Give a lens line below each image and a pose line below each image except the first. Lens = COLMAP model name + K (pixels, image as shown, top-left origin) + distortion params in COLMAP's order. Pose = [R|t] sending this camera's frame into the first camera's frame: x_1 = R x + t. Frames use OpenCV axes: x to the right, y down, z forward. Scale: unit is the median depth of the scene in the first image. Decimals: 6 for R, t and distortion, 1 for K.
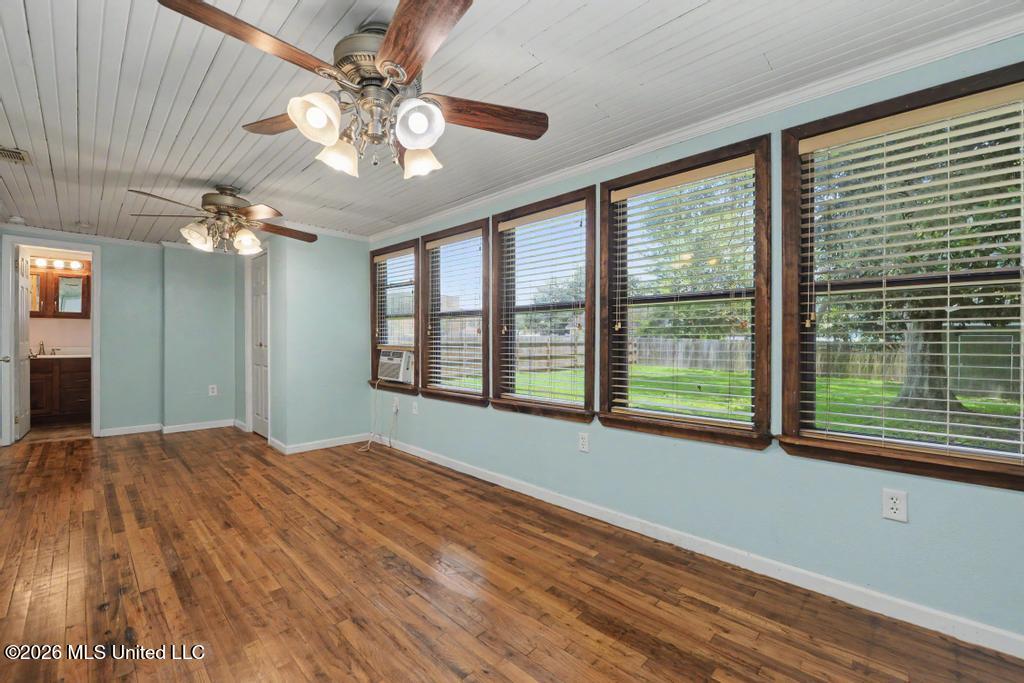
lens RADIAL K [[420.6, 0, 505.5], [0, 420.6, 336.5], [0, 0, 1]] dist [-0.009319, 0.000537]
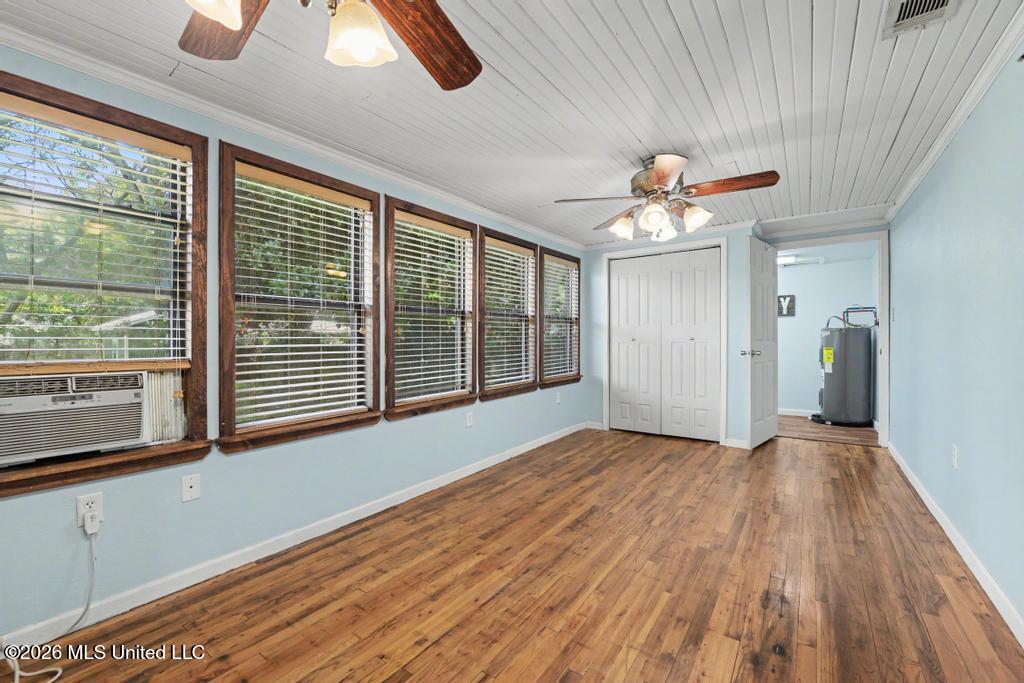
lens RADIAL K [[420.6, 0, 506.1], [0, 420.6, 344.5], [0, 0, 1]] dist [-0.009319, 0.000537]
pose [[-0.148398, -0.008181, 0.988894, -1.039055], [0.005162, 0.999946, 0.009047, 0.008440], [-0.988914, 0.006447, -0.148348, 1.010141]]
